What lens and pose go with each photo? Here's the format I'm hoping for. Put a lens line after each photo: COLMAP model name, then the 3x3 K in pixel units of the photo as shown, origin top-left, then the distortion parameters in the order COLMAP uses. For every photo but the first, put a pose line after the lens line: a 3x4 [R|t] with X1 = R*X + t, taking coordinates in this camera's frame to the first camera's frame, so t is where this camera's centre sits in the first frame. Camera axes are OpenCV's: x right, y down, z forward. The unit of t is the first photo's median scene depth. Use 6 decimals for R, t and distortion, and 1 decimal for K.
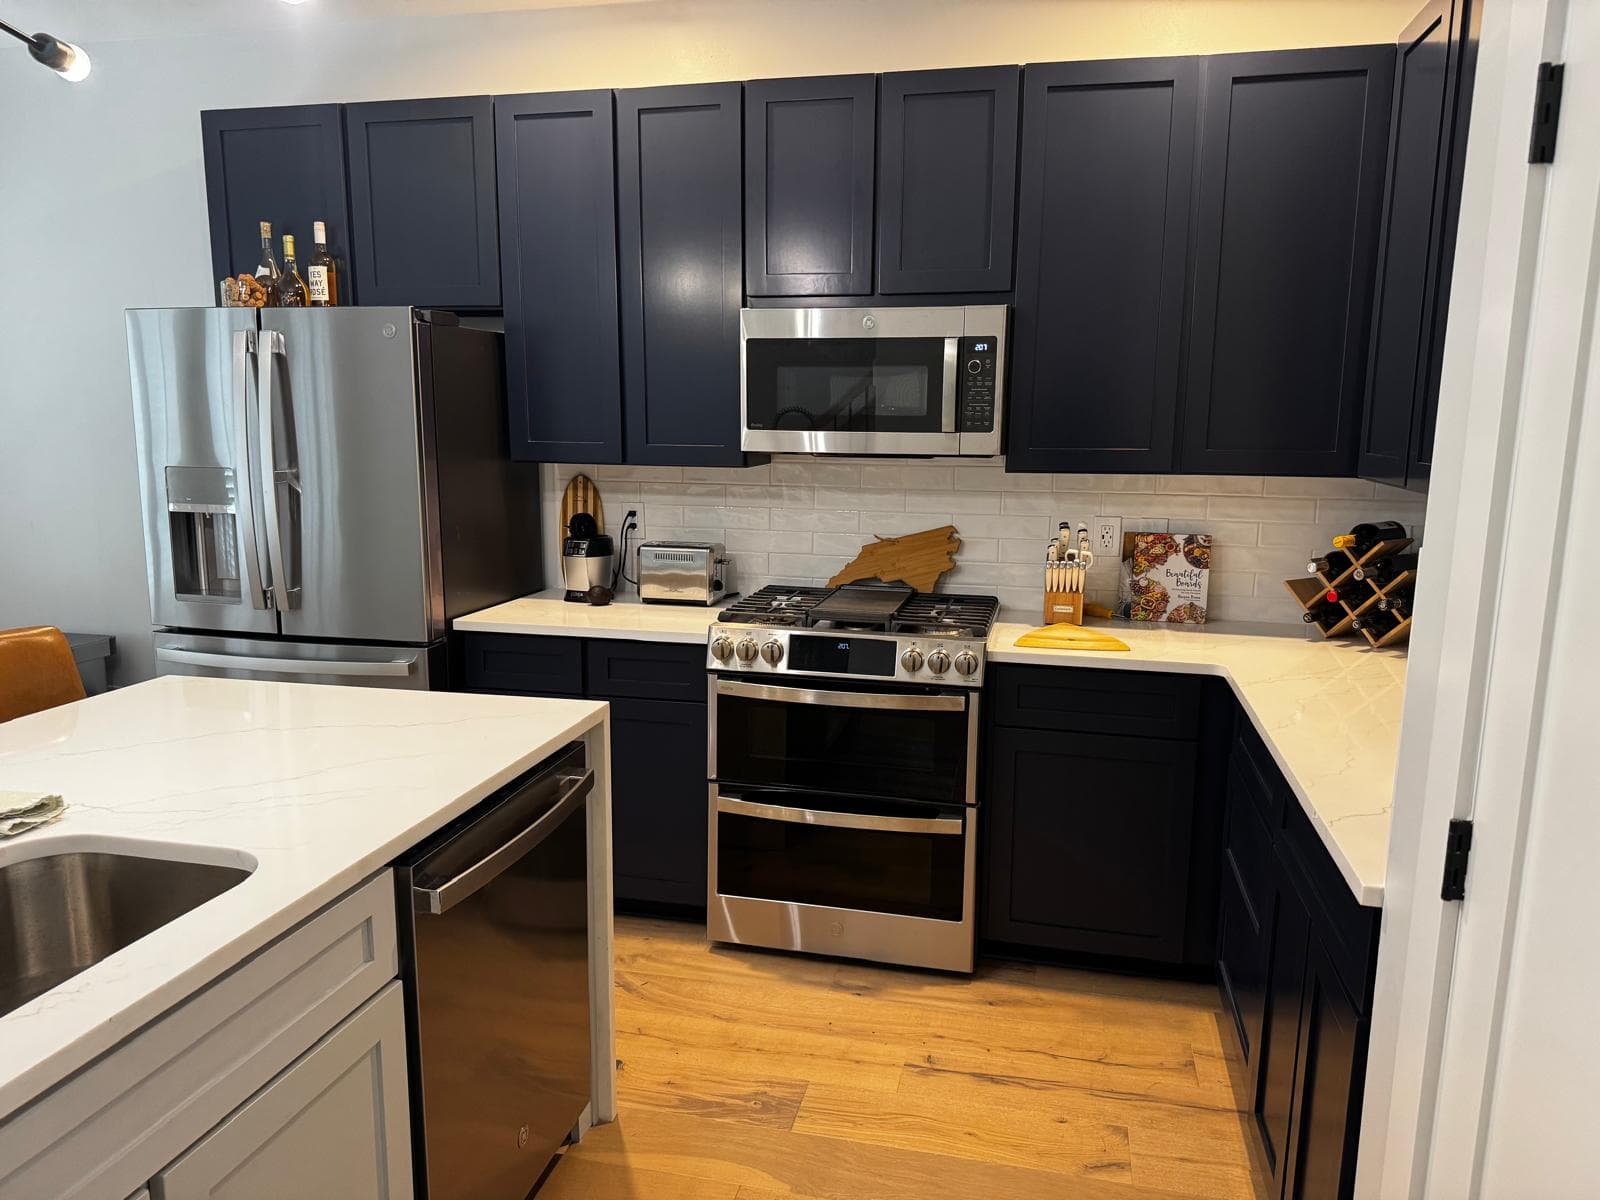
lens RADIAL K [[1126.1, 0, 800.0], [0, 1126.1, 600.0], [0, 0, 1]] dist [0.091047, -0.139174]
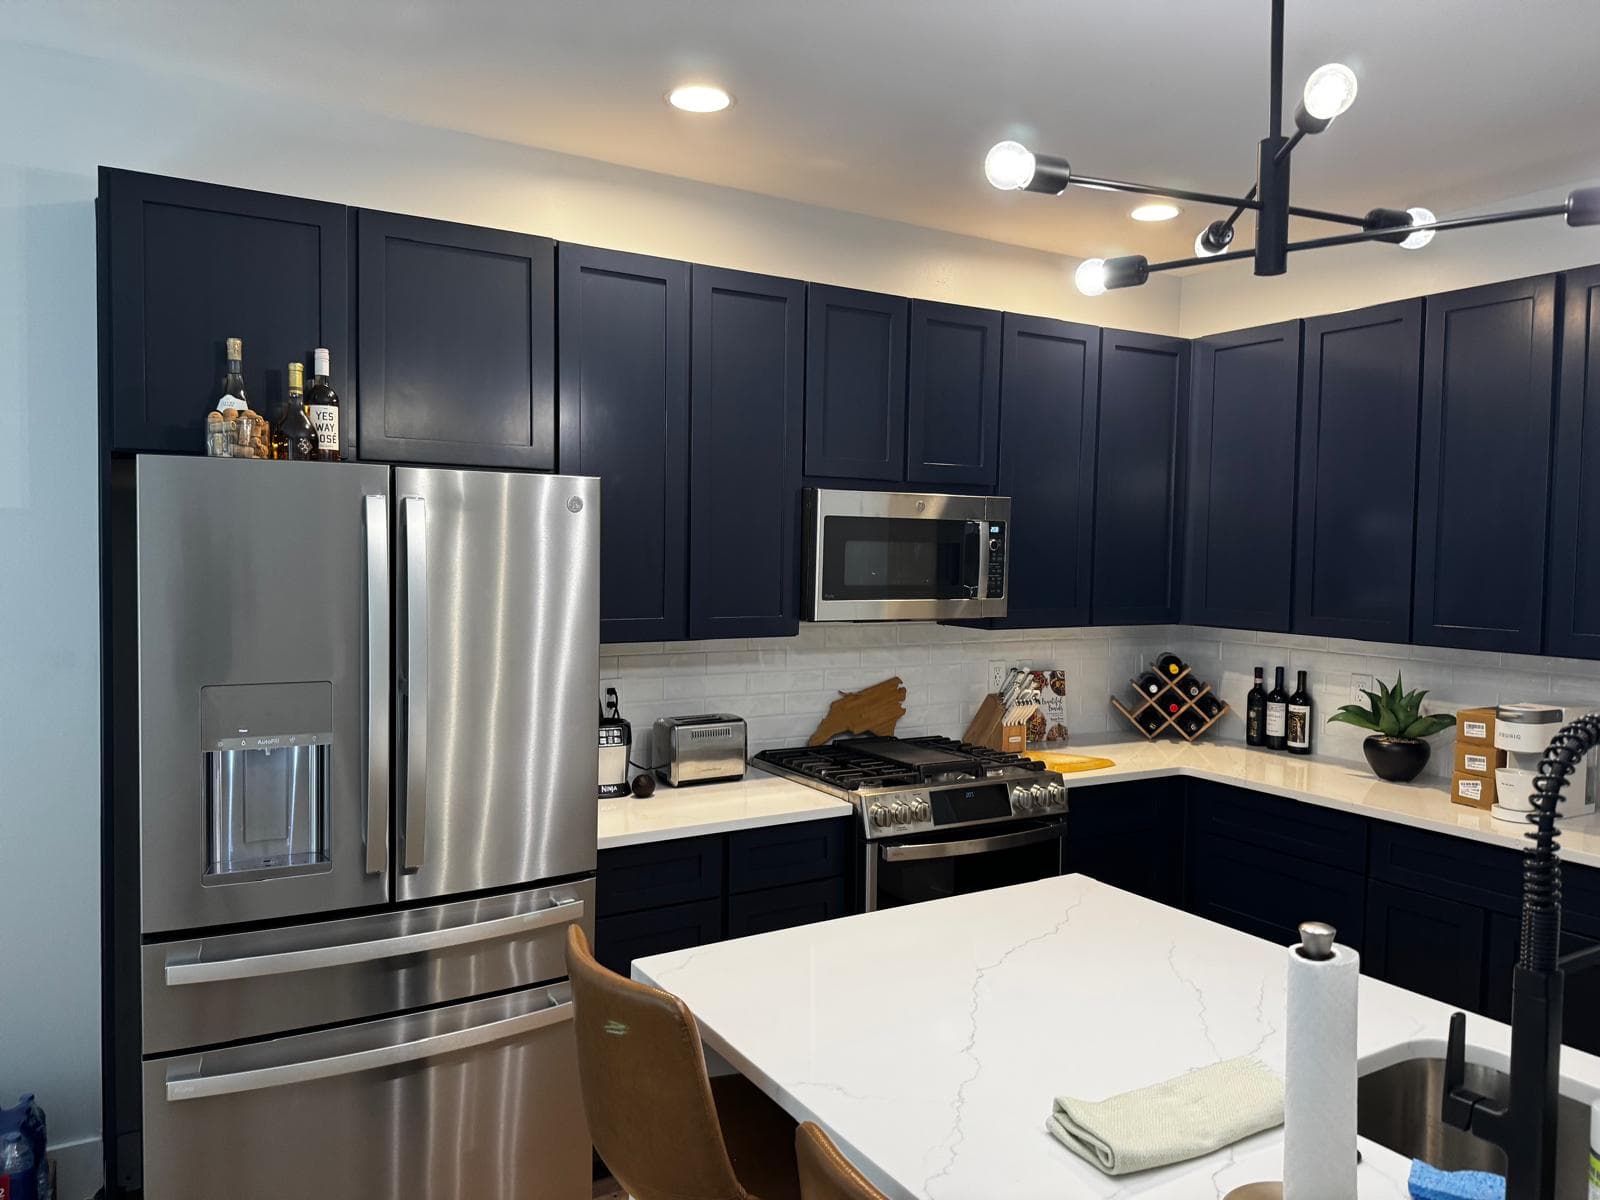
lens RADIAL K [[1116.8, 0, 749.2], [0, 1116.8, 599.0], [0, 0, 1]] dist [0.106328, -0.128396]
pose [[0.727917, -0.030381, 0.684992, -0.812280], [0.106173, 0.991962, -0.068831, -0.090253], [-0.677395, 0.122831, 0.725292, 0.303197]]
